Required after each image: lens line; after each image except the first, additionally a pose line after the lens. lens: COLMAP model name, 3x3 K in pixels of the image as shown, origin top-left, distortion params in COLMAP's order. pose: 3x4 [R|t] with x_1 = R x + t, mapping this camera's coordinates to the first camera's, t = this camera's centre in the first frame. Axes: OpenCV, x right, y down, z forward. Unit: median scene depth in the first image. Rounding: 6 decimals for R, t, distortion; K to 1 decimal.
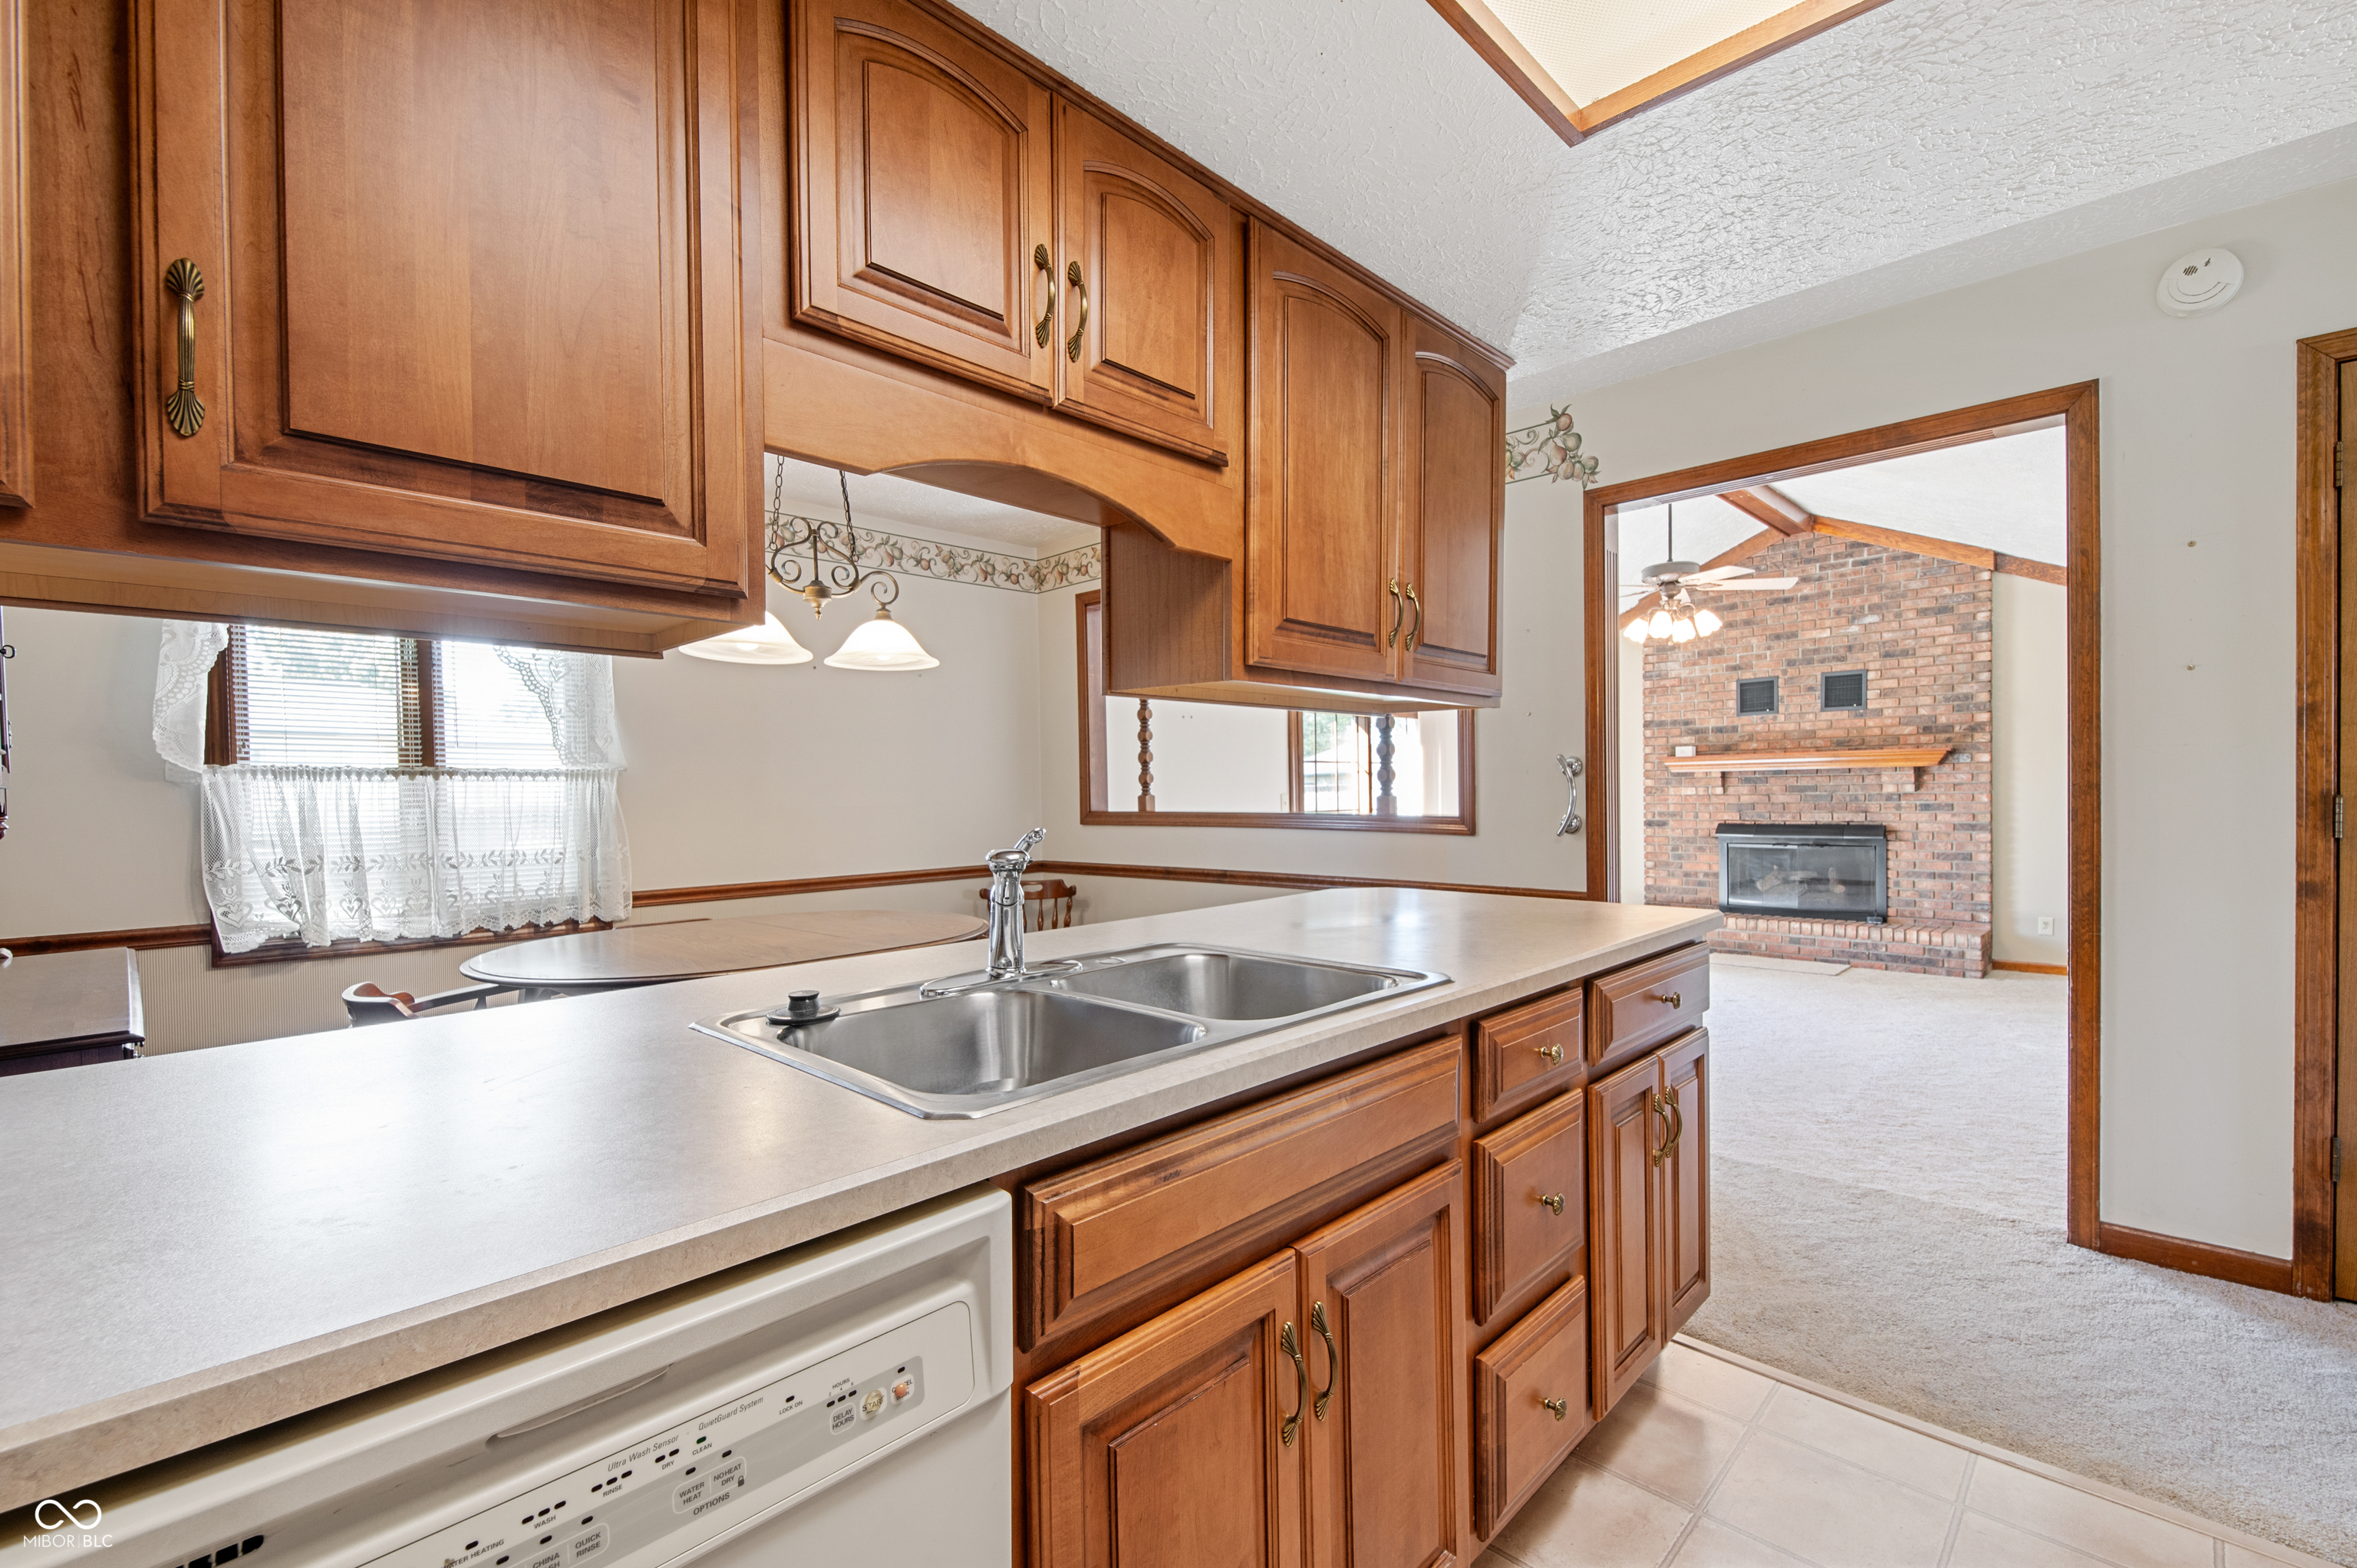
lens RADIAL K [[1024.2, 0, 1172.1], [0, 1024.2, 815.6], [0, 0, 1]] dist [-0.000960, 0.000099]
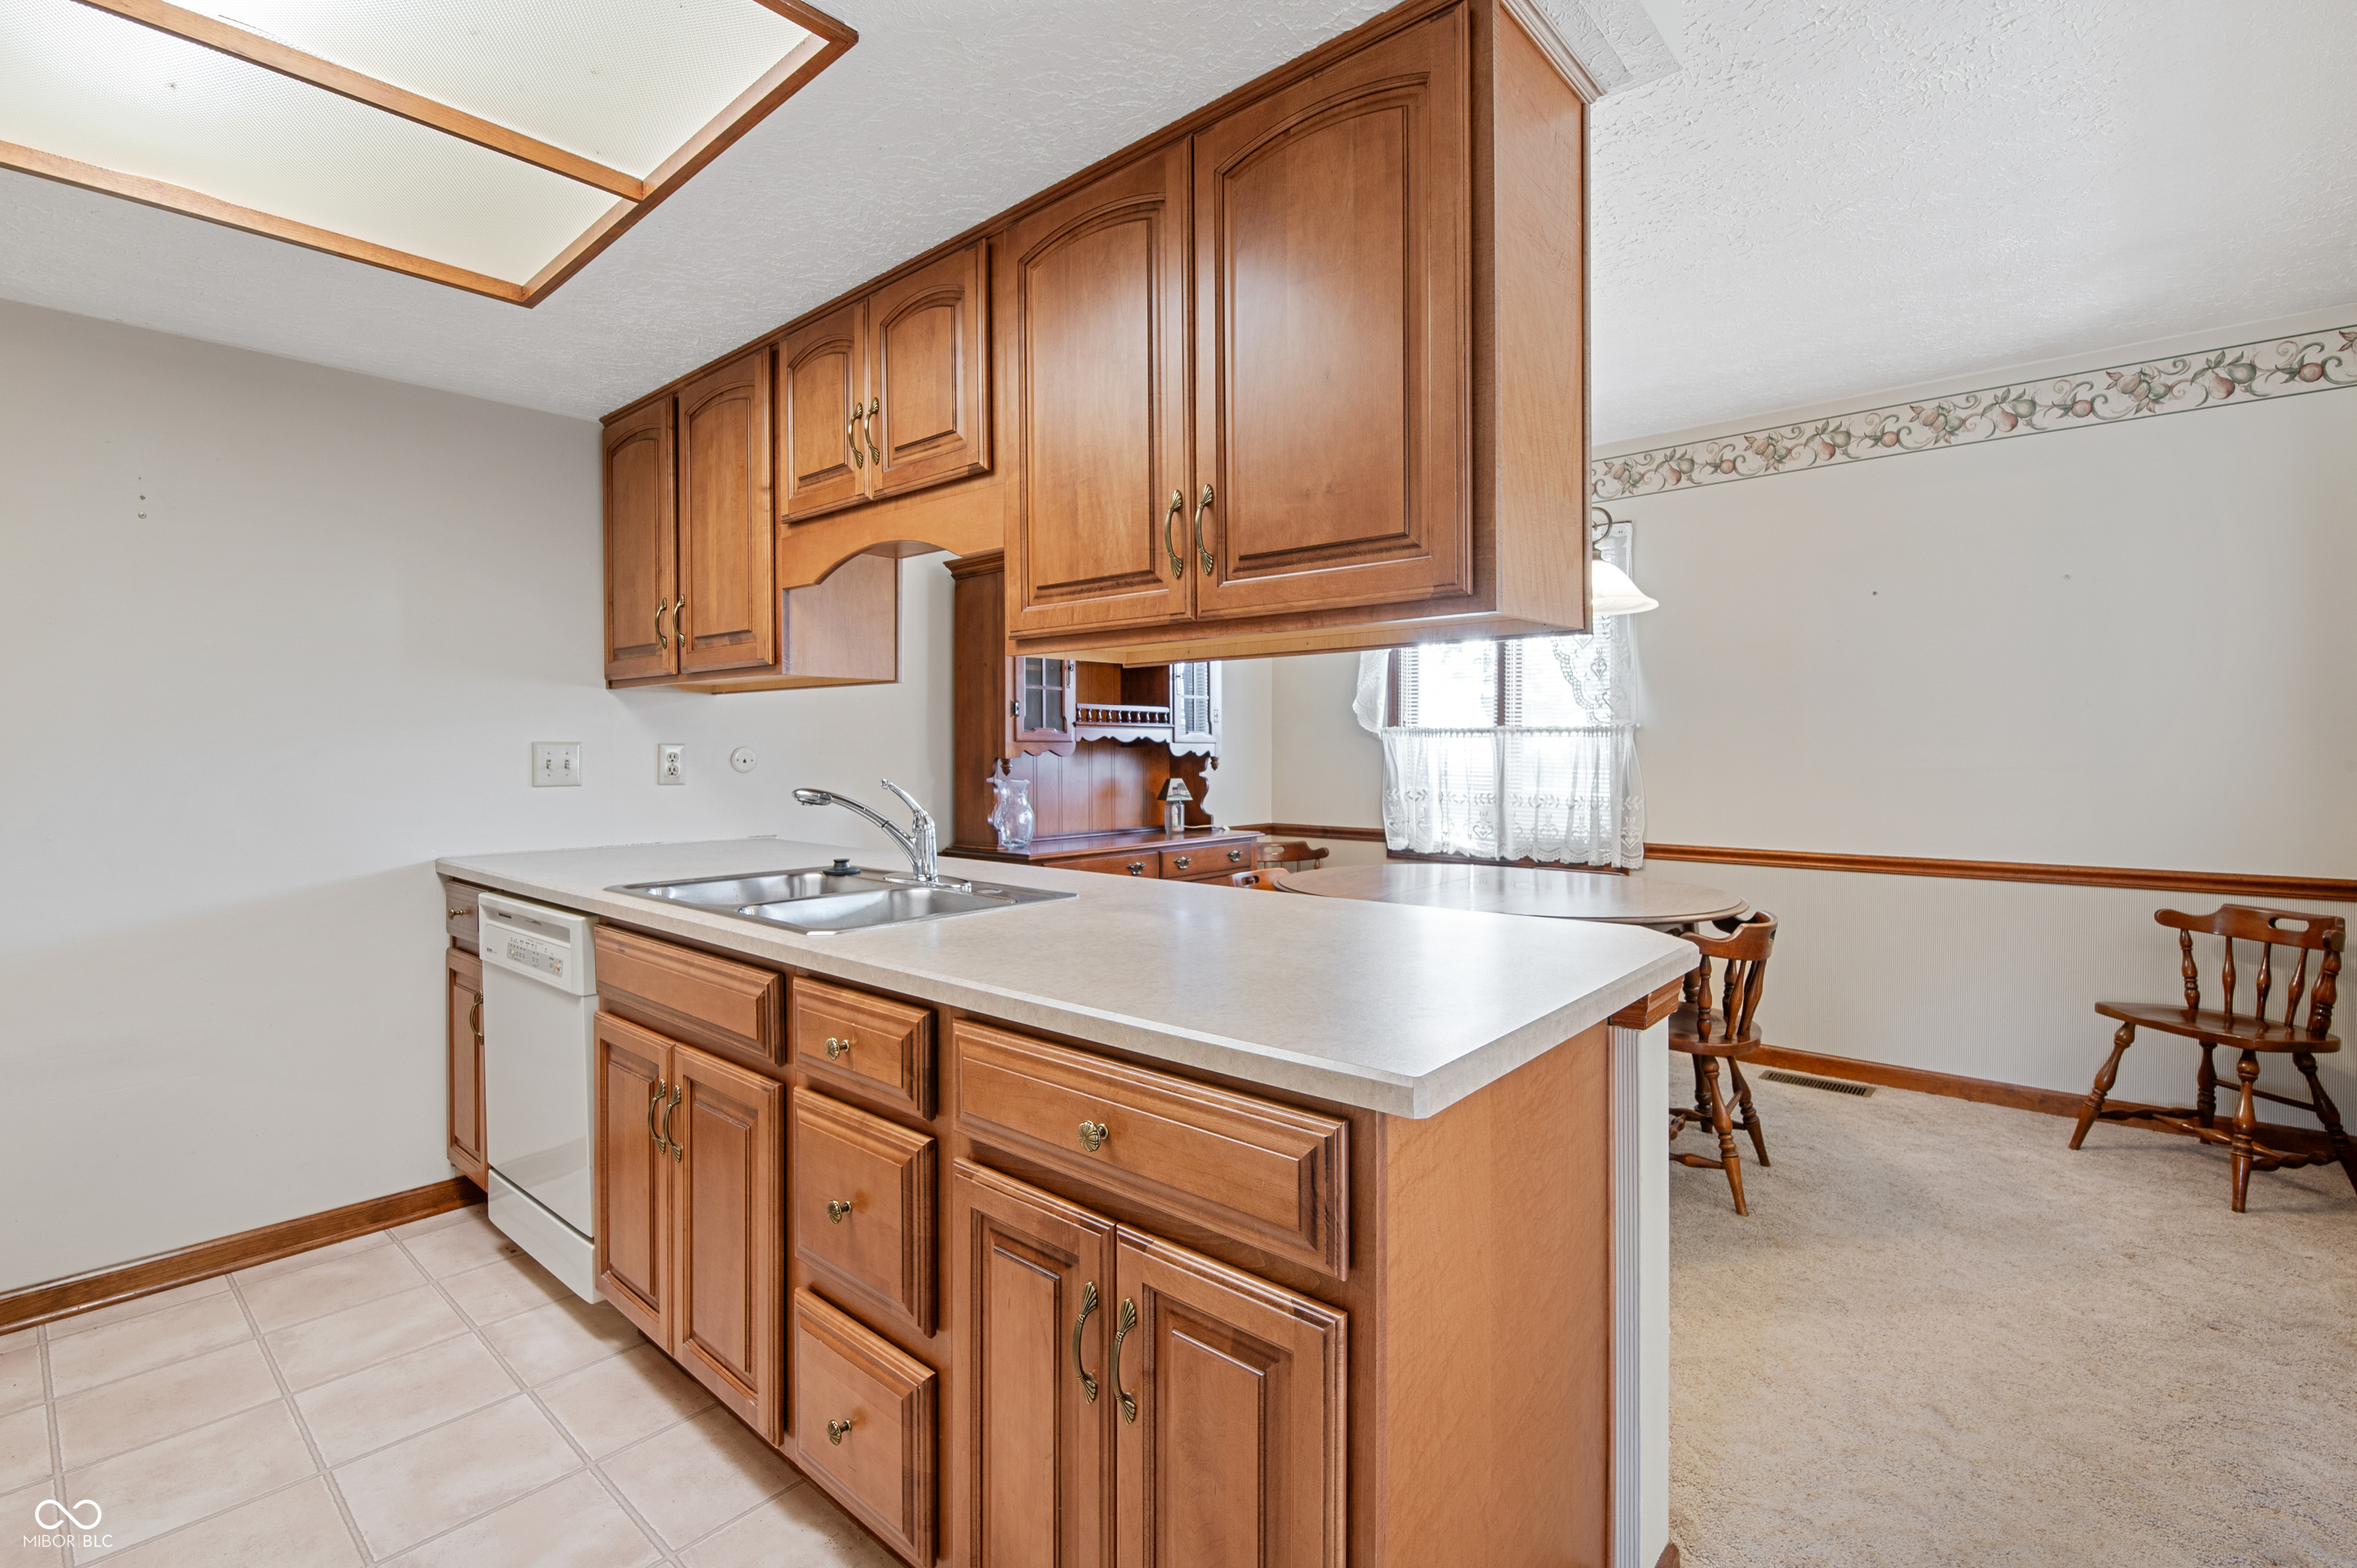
lens RADIAL K [[1049.7, 0, 1165.3], [0, 1049.7, 780.7], [0, 0, 1]] dist [-0.017470, -0.000496]
pose [[0.052226, 0.036110, -0.997982, 0.255426], [-0.027986, 0.999006, 0.034682, -0.005715], [0.998243, 0.026118, 0.053185, 0.232405]]
